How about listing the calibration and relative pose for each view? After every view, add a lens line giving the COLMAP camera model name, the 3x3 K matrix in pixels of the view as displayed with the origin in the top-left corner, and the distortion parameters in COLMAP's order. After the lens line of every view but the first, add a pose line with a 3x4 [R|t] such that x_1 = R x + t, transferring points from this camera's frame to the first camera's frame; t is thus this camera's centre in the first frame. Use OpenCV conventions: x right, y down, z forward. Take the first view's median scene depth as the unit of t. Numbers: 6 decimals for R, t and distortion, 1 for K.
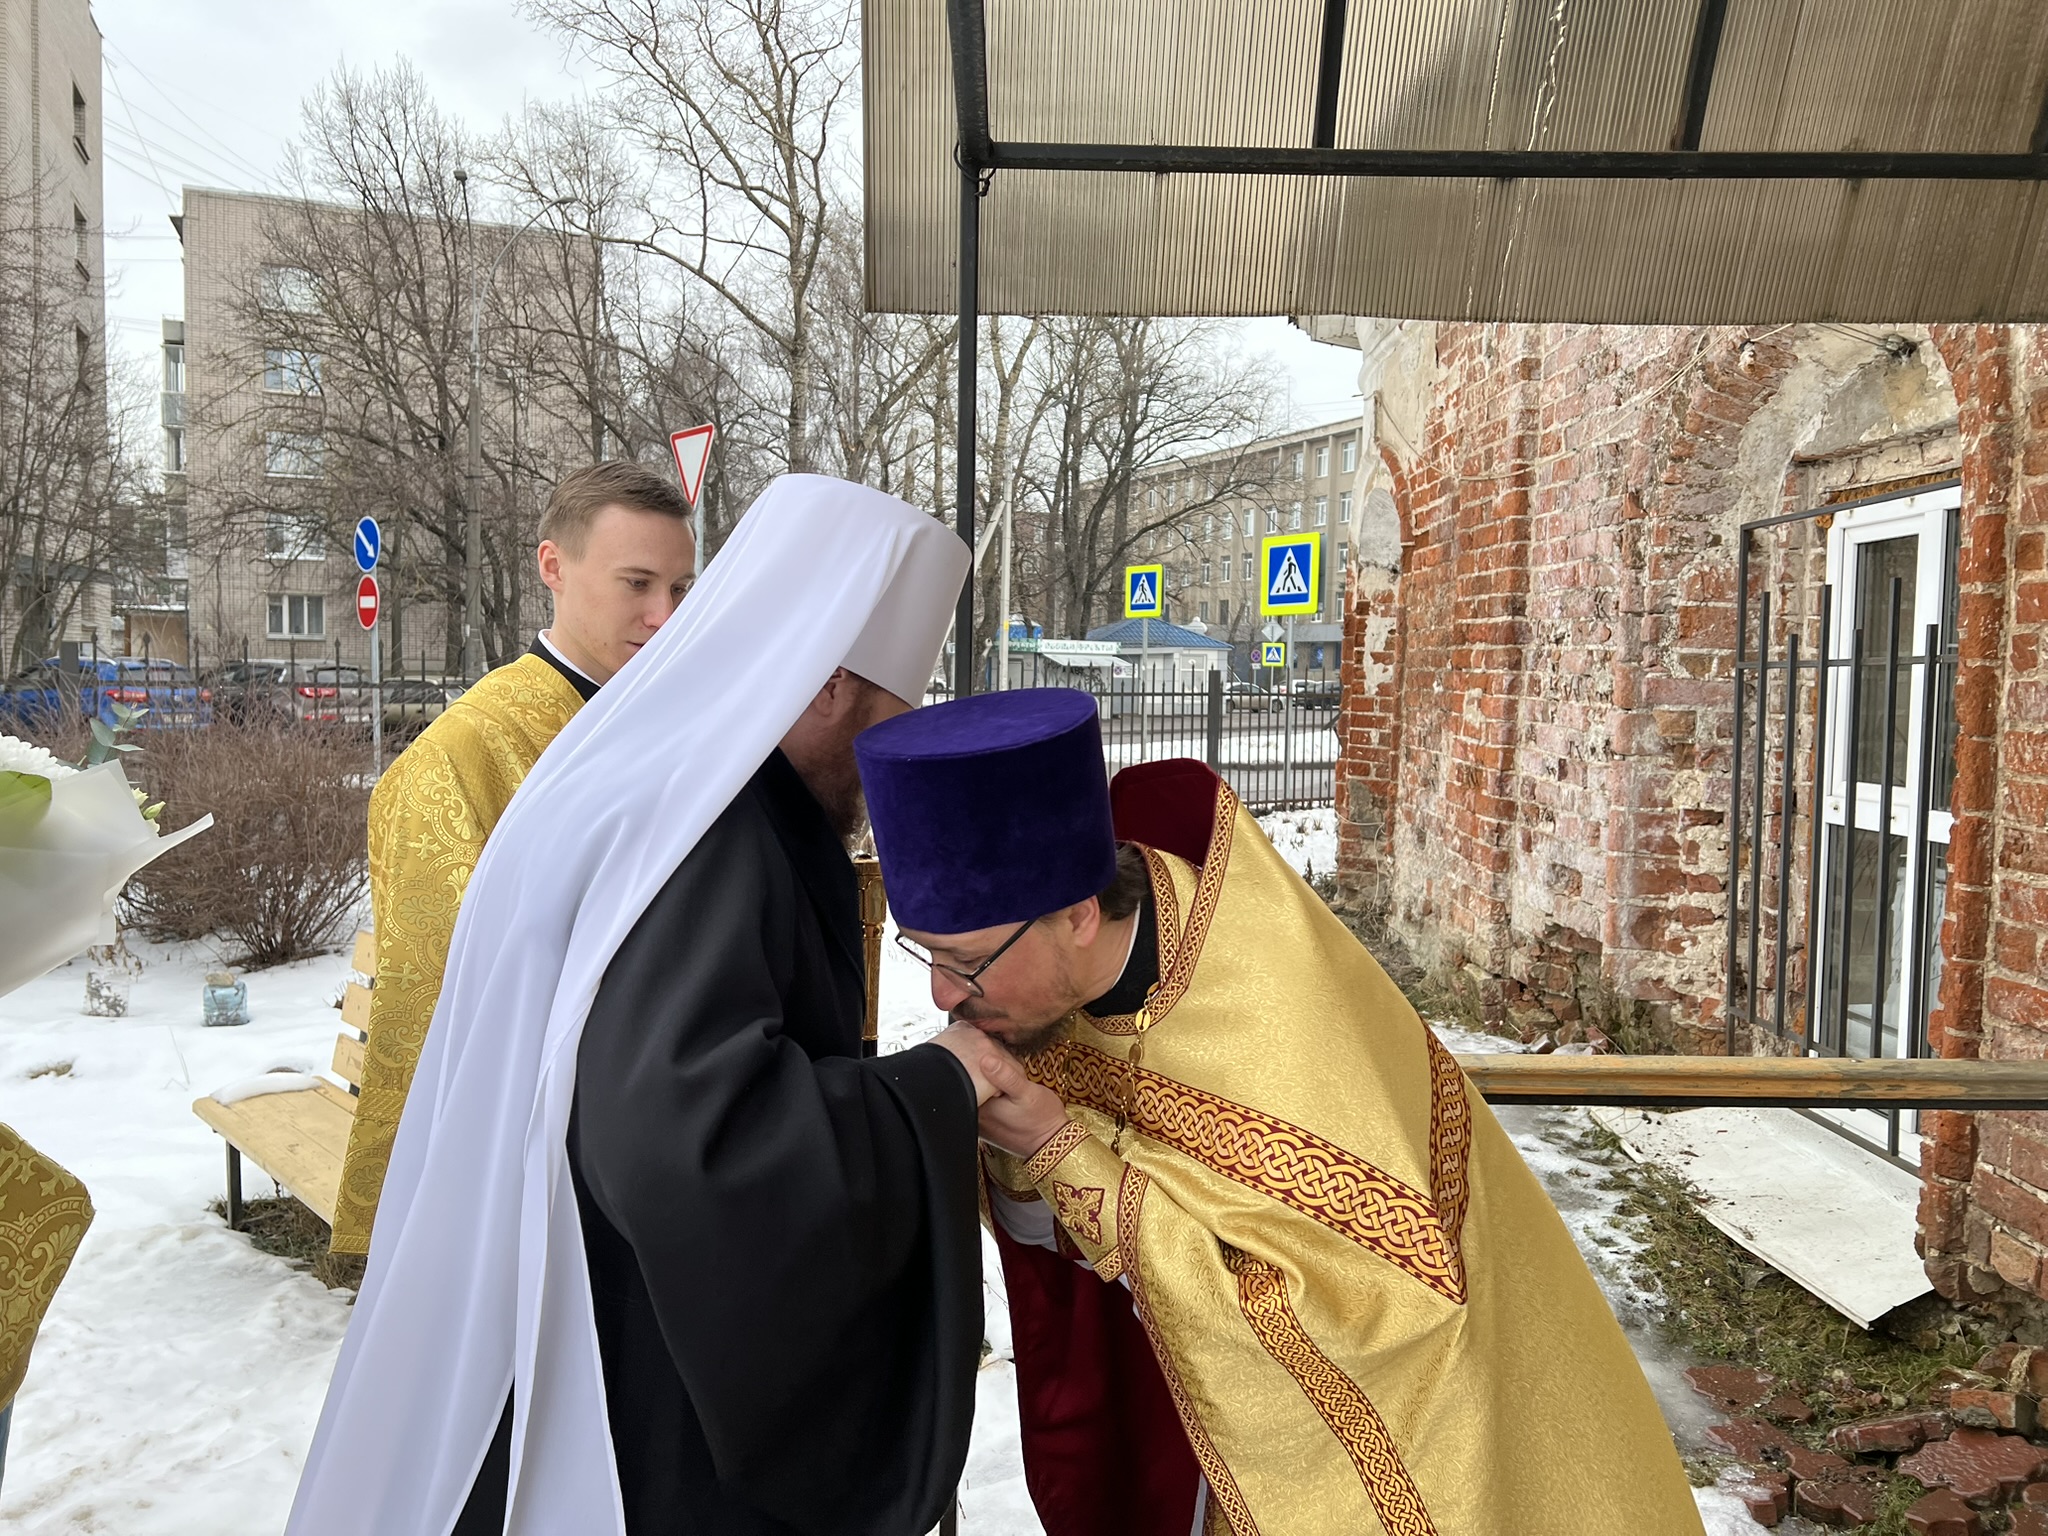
lens RADIAL K [[1534.6, 0, 1018.4], [0, 1534.6, 758.4], [0, 0, 1]] dist [0.064479, -0.091484]
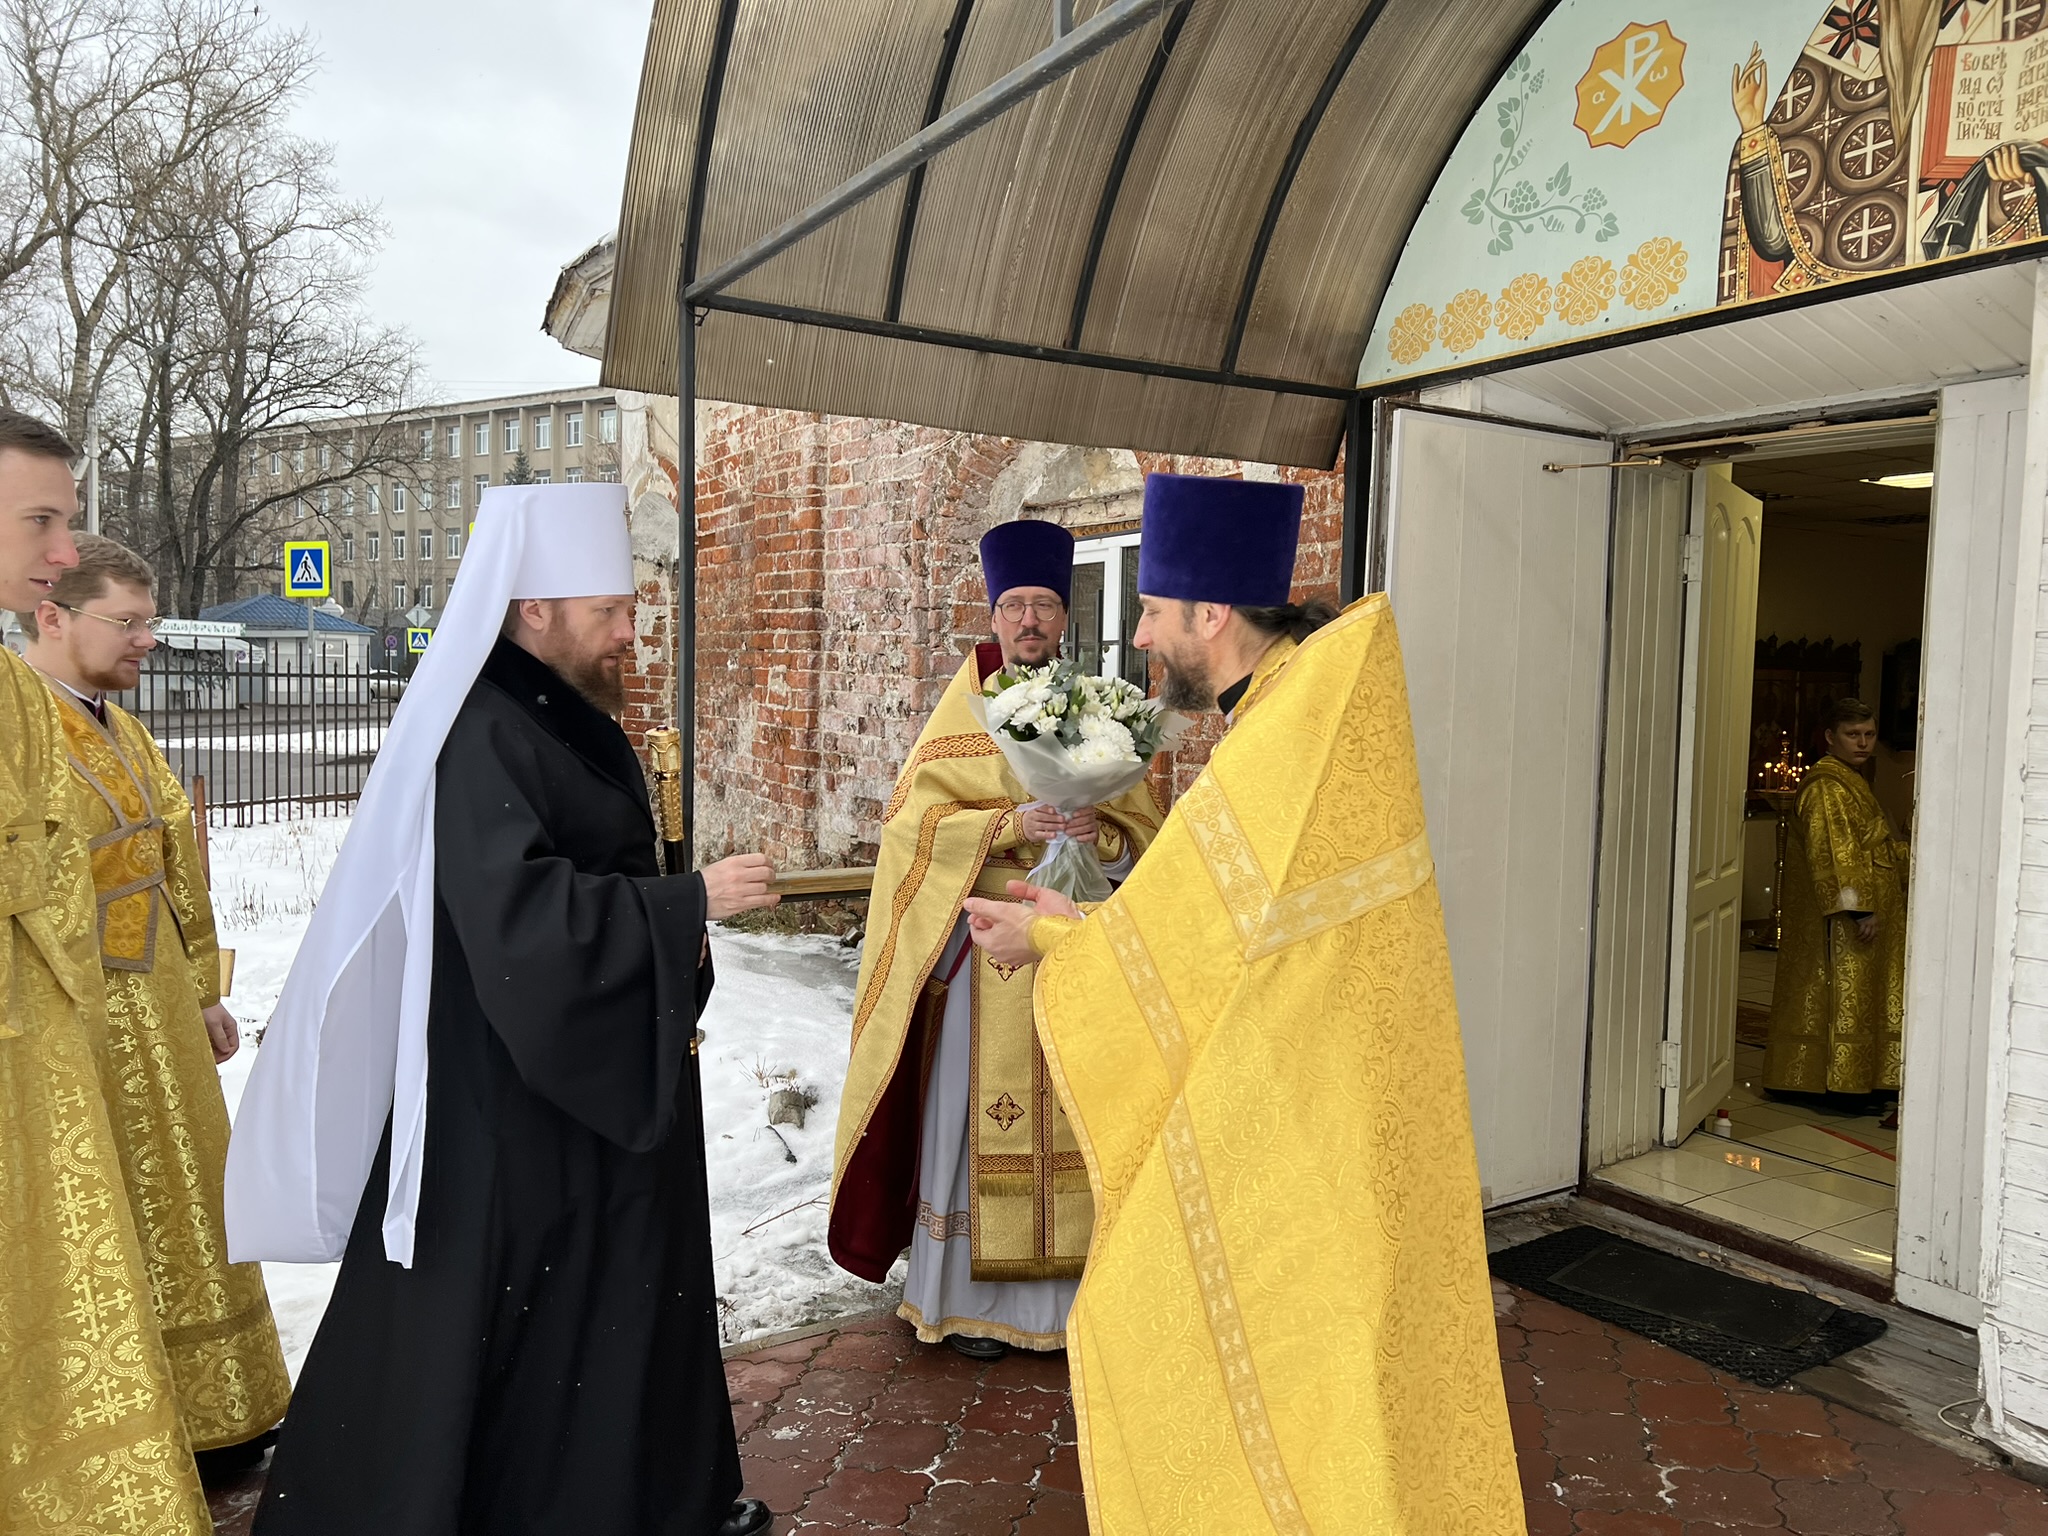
lens RADIAL K [[1516.0, 0, 1032.3], [0, 1516.0, 765.6], [0, 0, 1]] dist [0.099985, -0.159763]
pose [[0.851031, -0.028352, 0.524349, -0.189051], [0.022097, 0.999590, 0.018184, 0.019364], [-0.524650, -0.003888, 0.851309, -0.166939]]
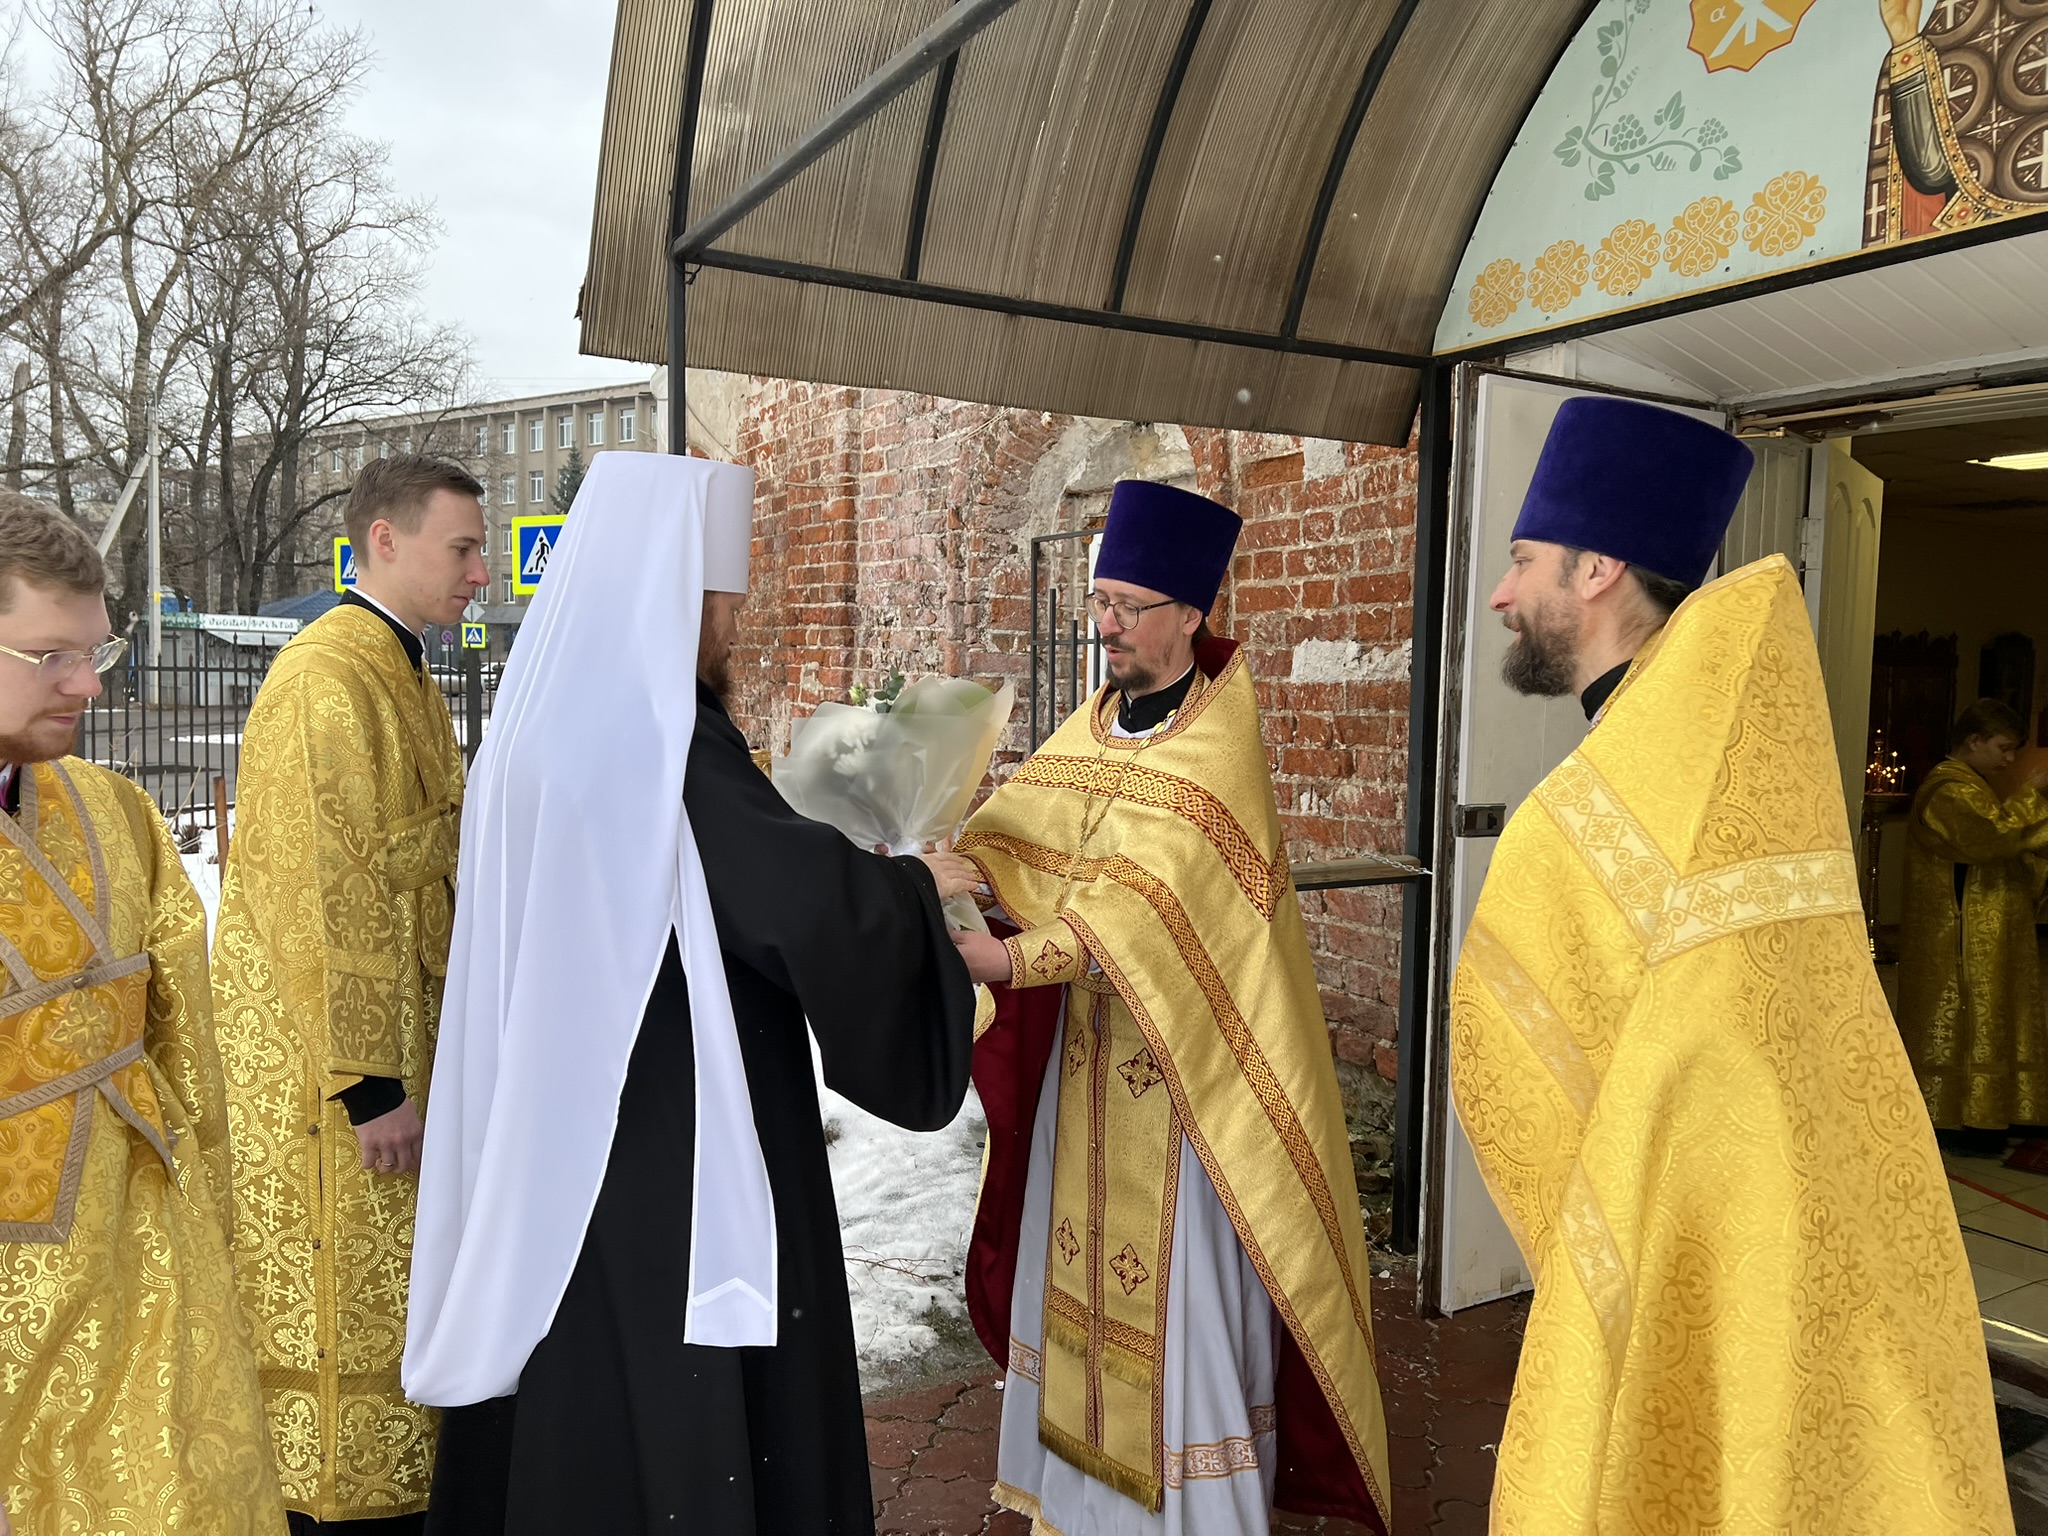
lens RADIAL K [[1516.0, 0, 1032.3], [0, 1516.0, 765.6], [0, 0, 1]] dist [0.099985, -0.159763]
pose [[0.867846, -0.030699, 0.495883, -0.150485], [0.022843, 0.999499, 0.021900, 0.013611], [-0.496307, -0.007679, 0.868113, -0.113908]]
